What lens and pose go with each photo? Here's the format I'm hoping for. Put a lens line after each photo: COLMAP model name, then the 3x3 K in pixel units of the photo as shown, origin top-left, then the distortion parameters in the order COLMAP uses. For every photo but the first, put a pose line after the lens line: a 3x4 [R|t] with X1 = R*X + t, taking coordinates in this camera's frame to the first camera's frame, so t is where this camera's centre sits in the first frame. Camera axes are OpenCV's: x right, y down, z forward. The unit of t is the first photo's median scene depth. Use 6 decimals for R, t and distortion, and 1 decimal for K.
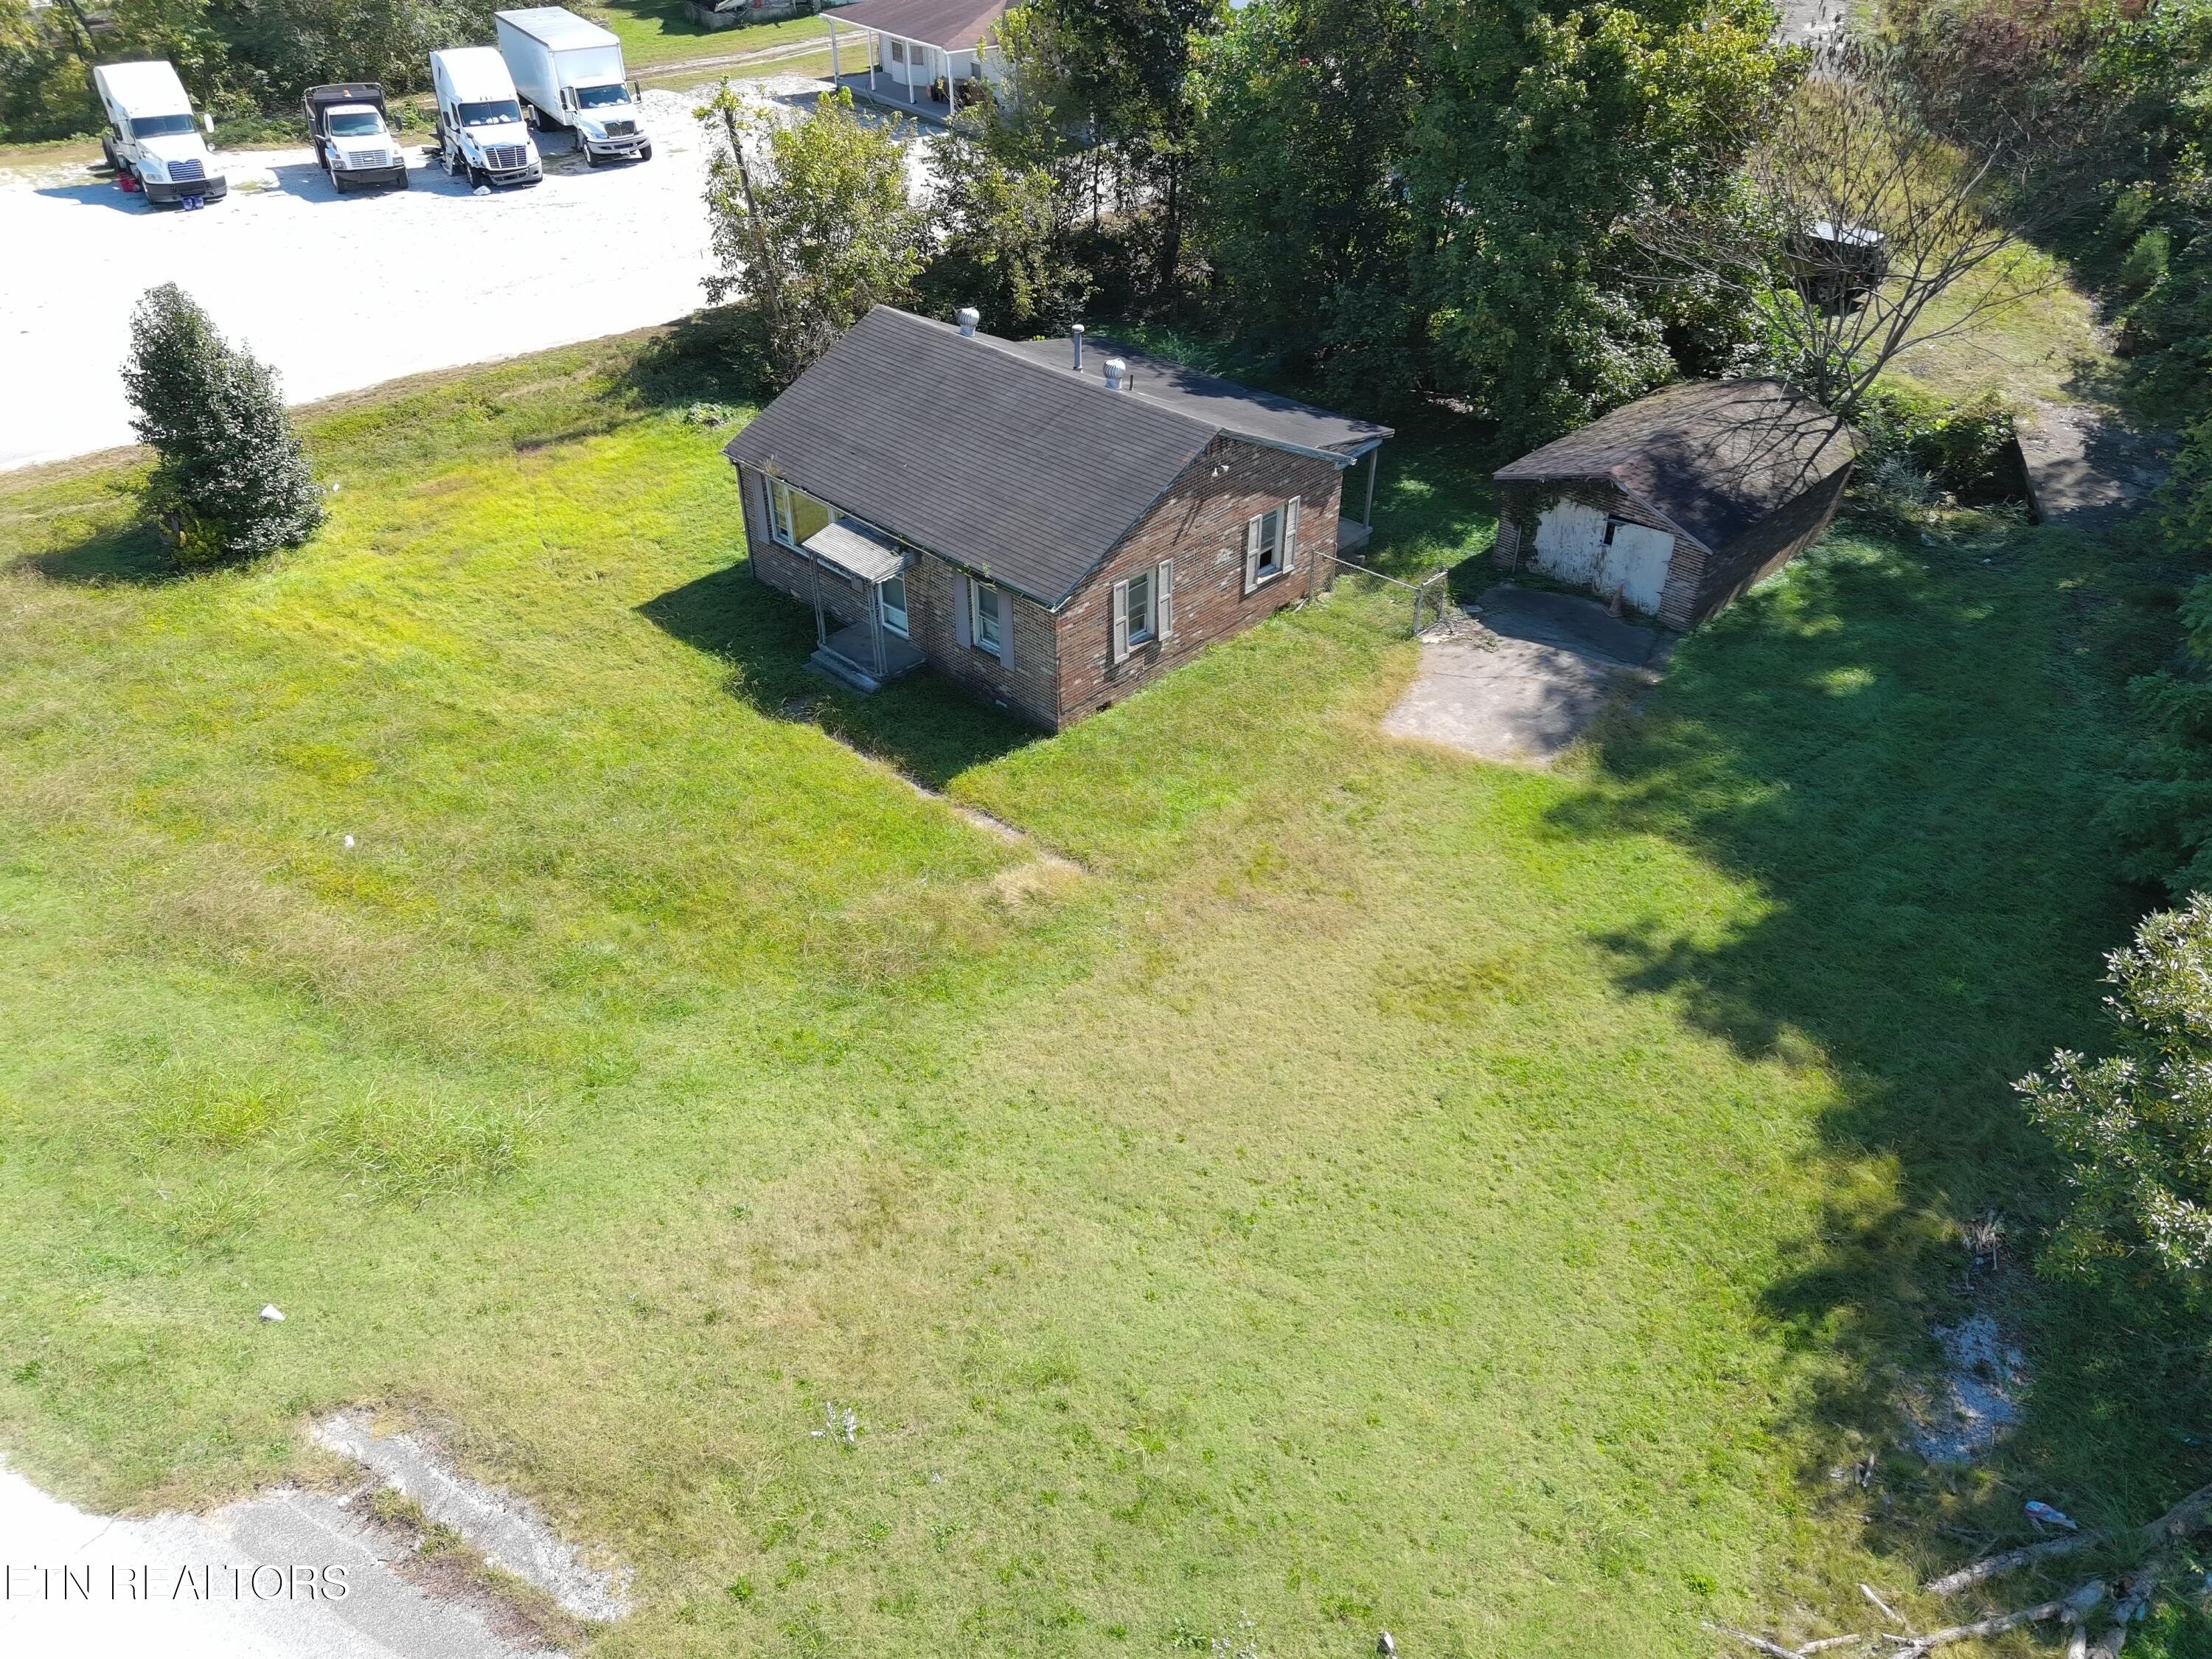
lens RADIAL K [[1585.8, 0, 1108.3], [0, 1585.8, 822.8], [0, 0, 1]] dist [0.026951, -0.024563]
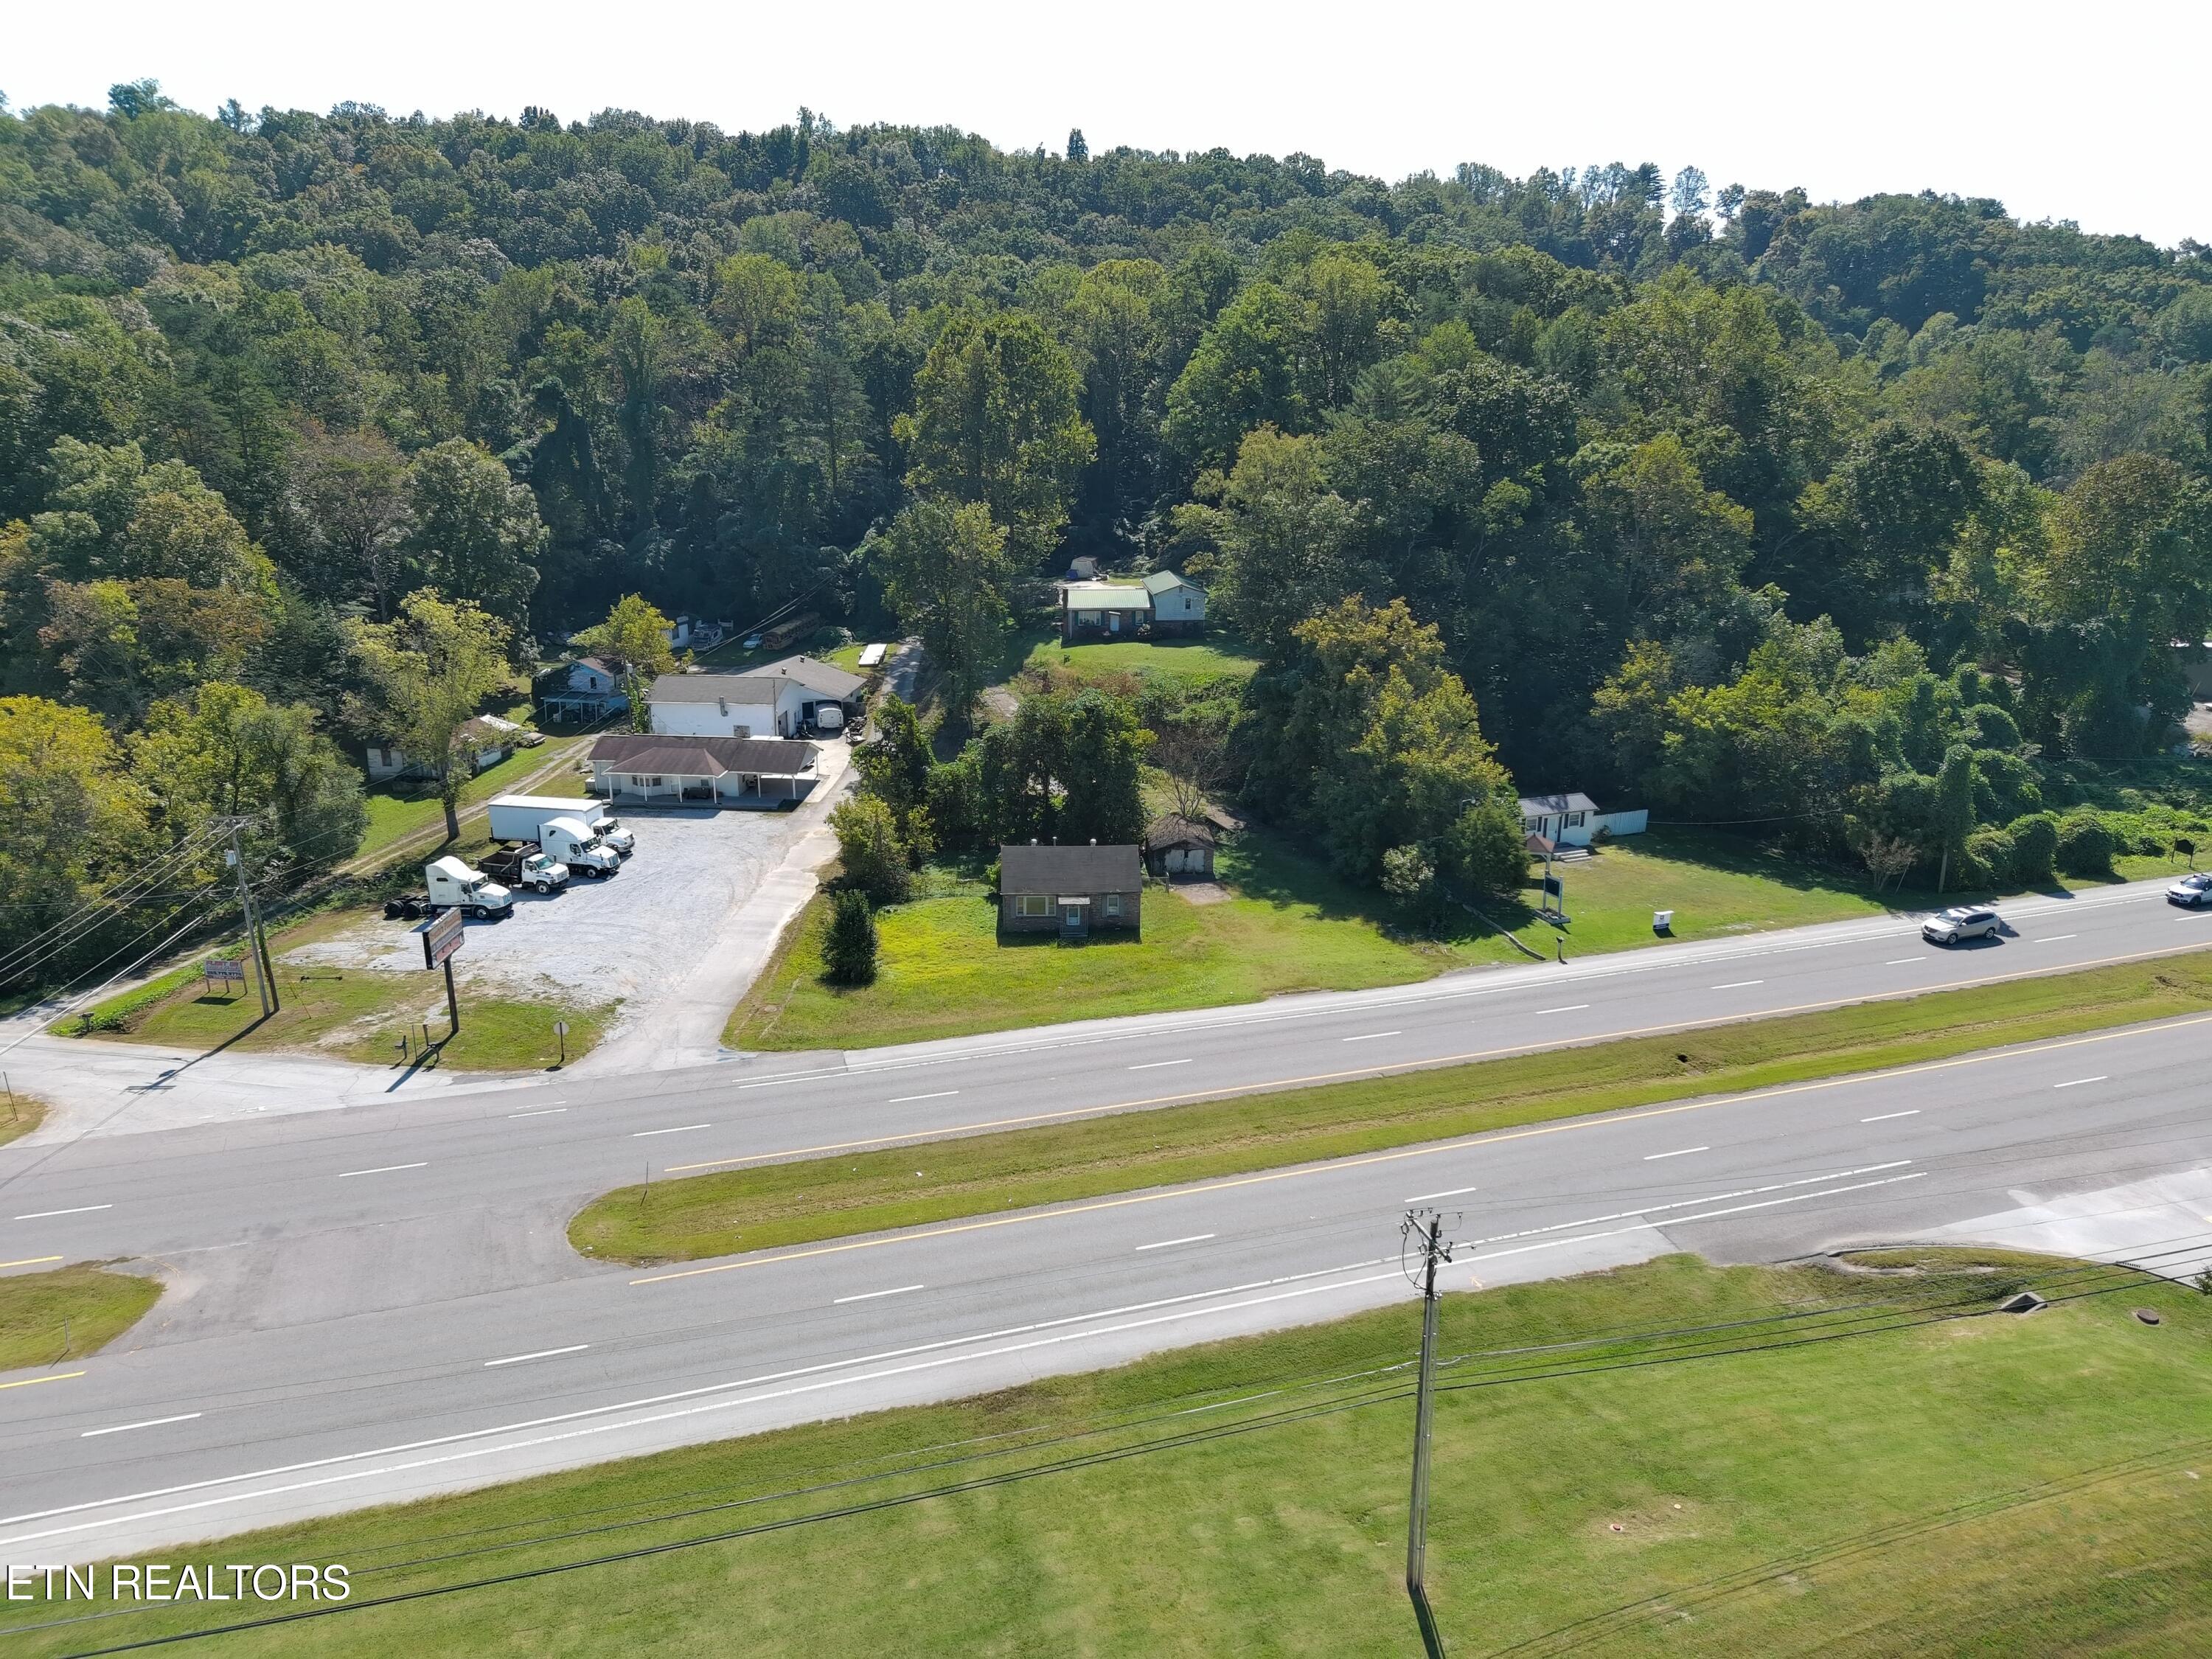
lens RADIAL K [[1505.9, 0, 1107.4], [0, 1505.9, 825.0], [0, 0, 1]] dist [0.027207, -0.023962]
pose [[0.674888, -0.210627, 0.707222, -2.358225], [0.427315, 0.892905, -0.141852, 0.181920], [-0.601604, 0.397940, 0.692615, -1.399670]]
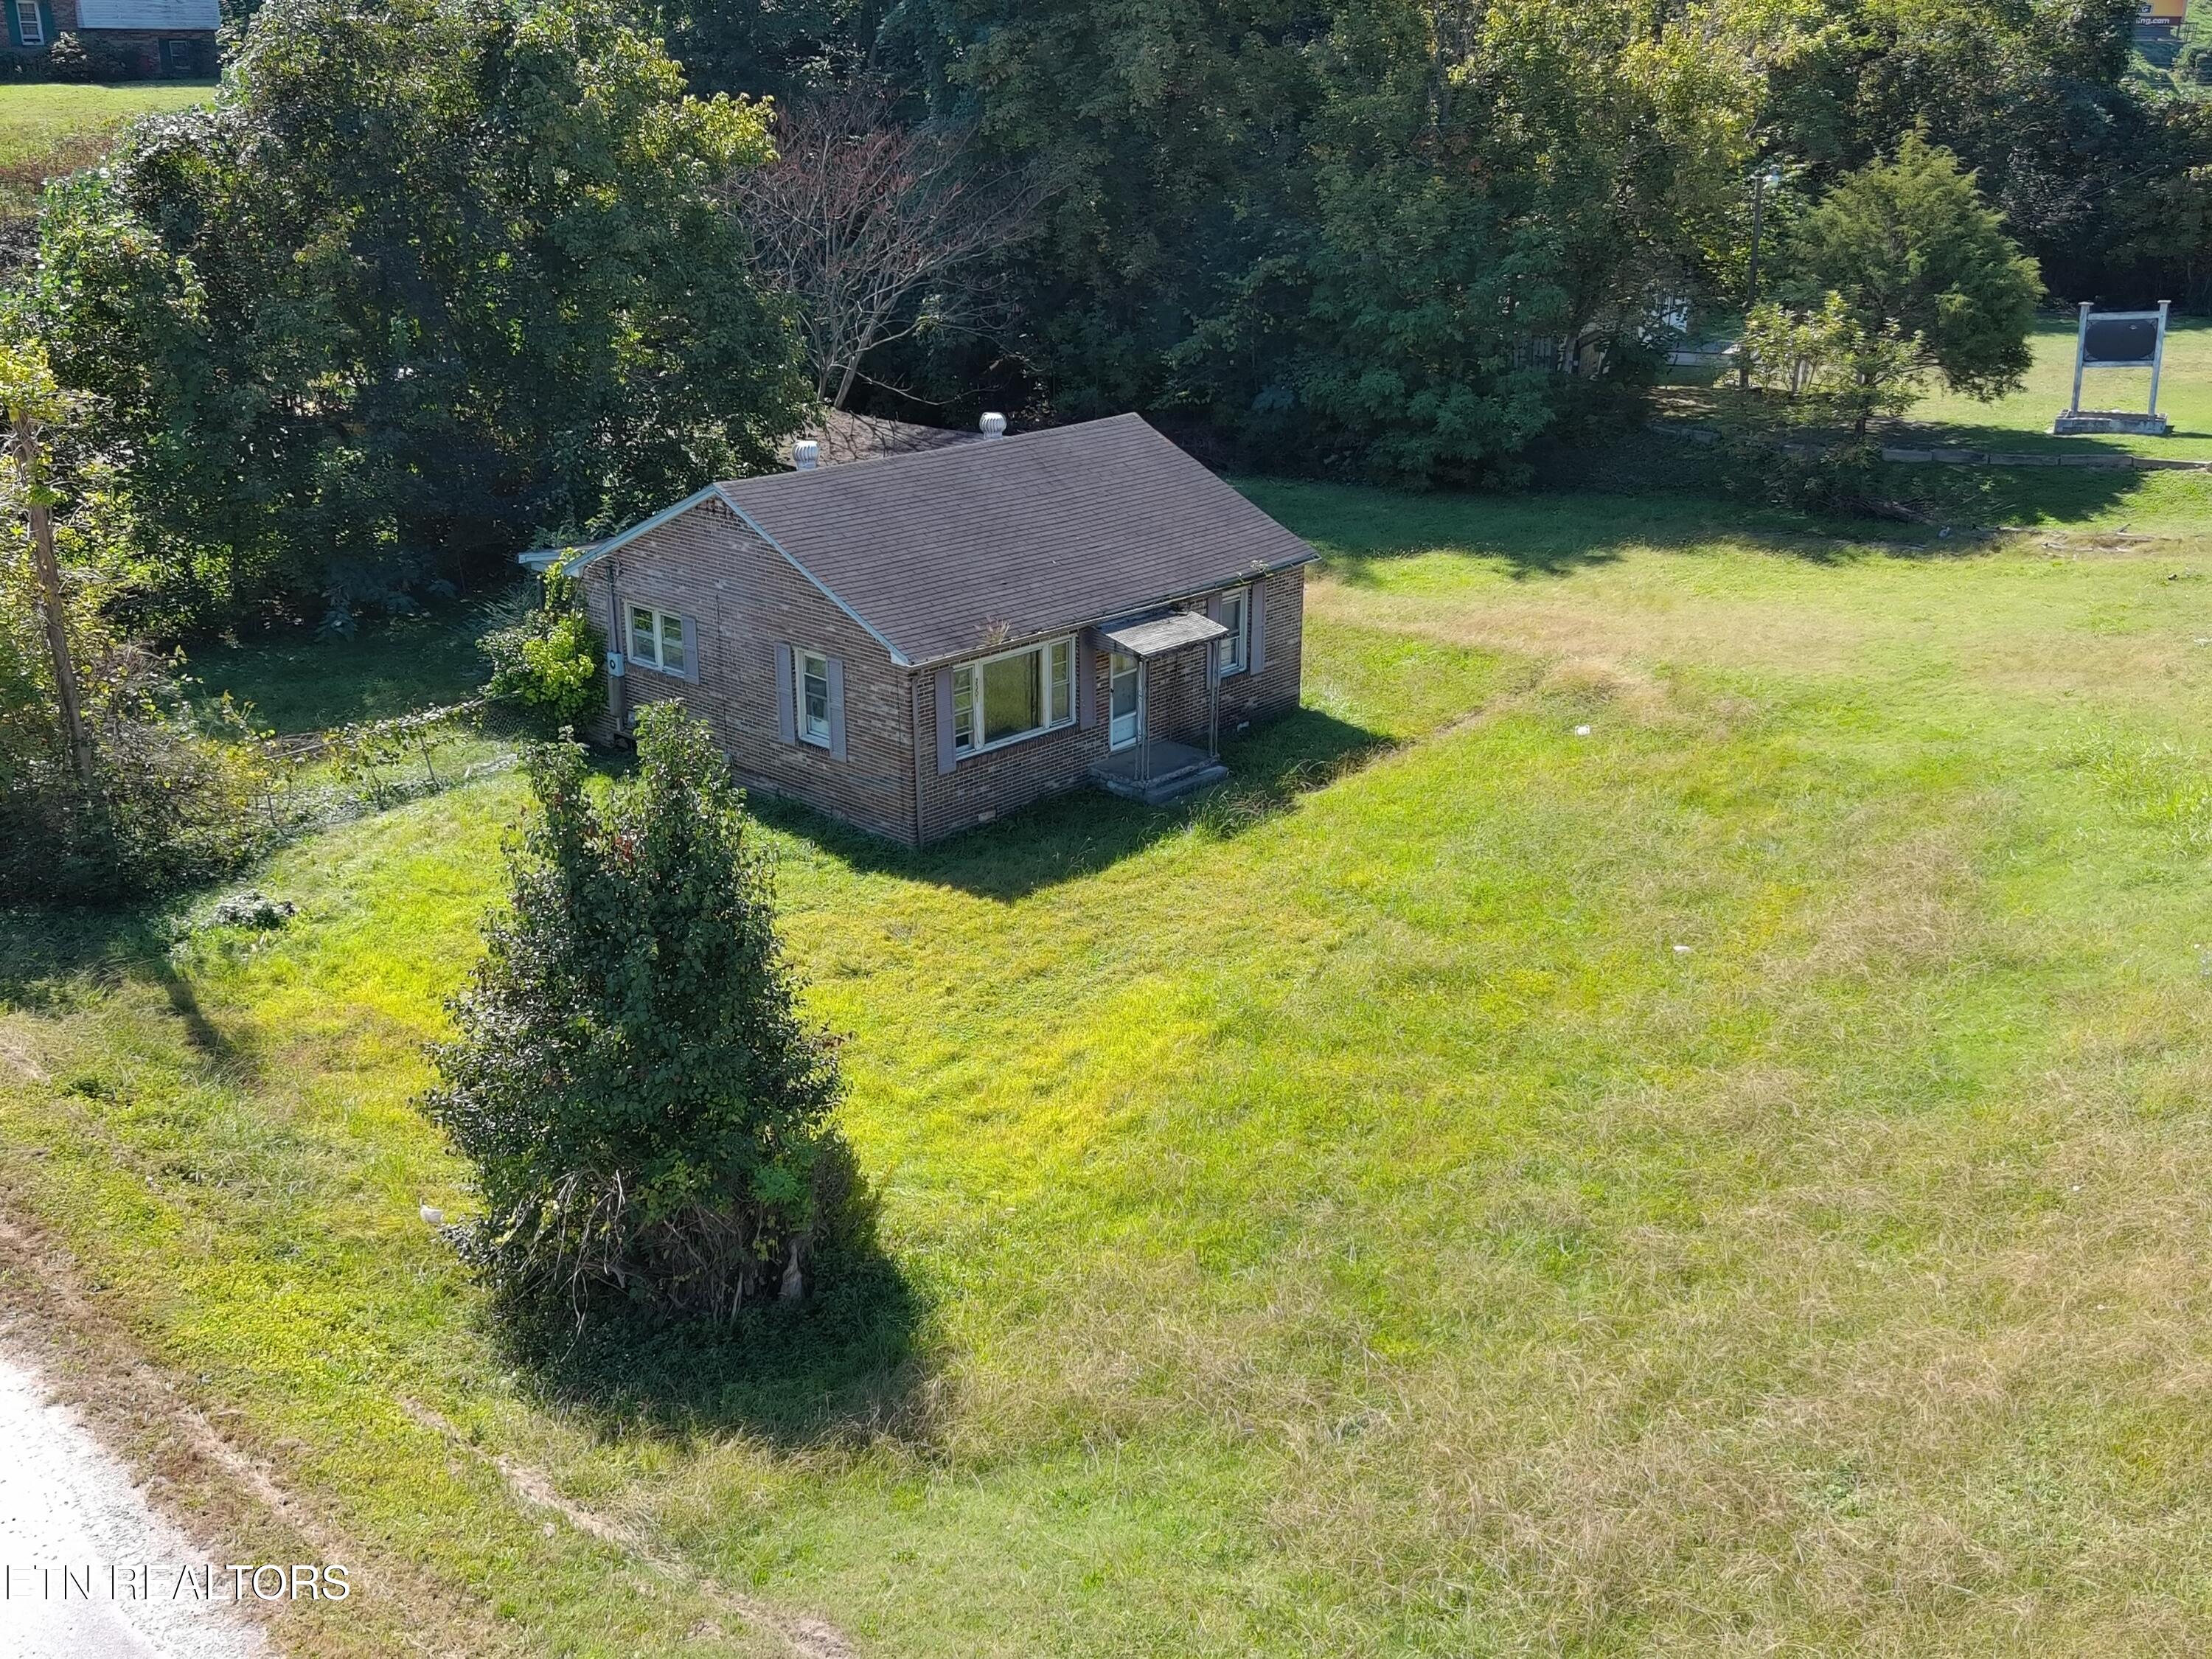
lens RADIAL K [[2125.5, 0, 1107.8], [0, 2125.5, 821.4], [0, 0, 1]] dist [0.029317, -0.024360]
pose [[-0.027250, -0.342416, 0.939153, -1.187475], [0.584263, 0.756864, 0.292906, -0.420835], [-0.811107, 0.556694, 0.179437, 0.834620]]
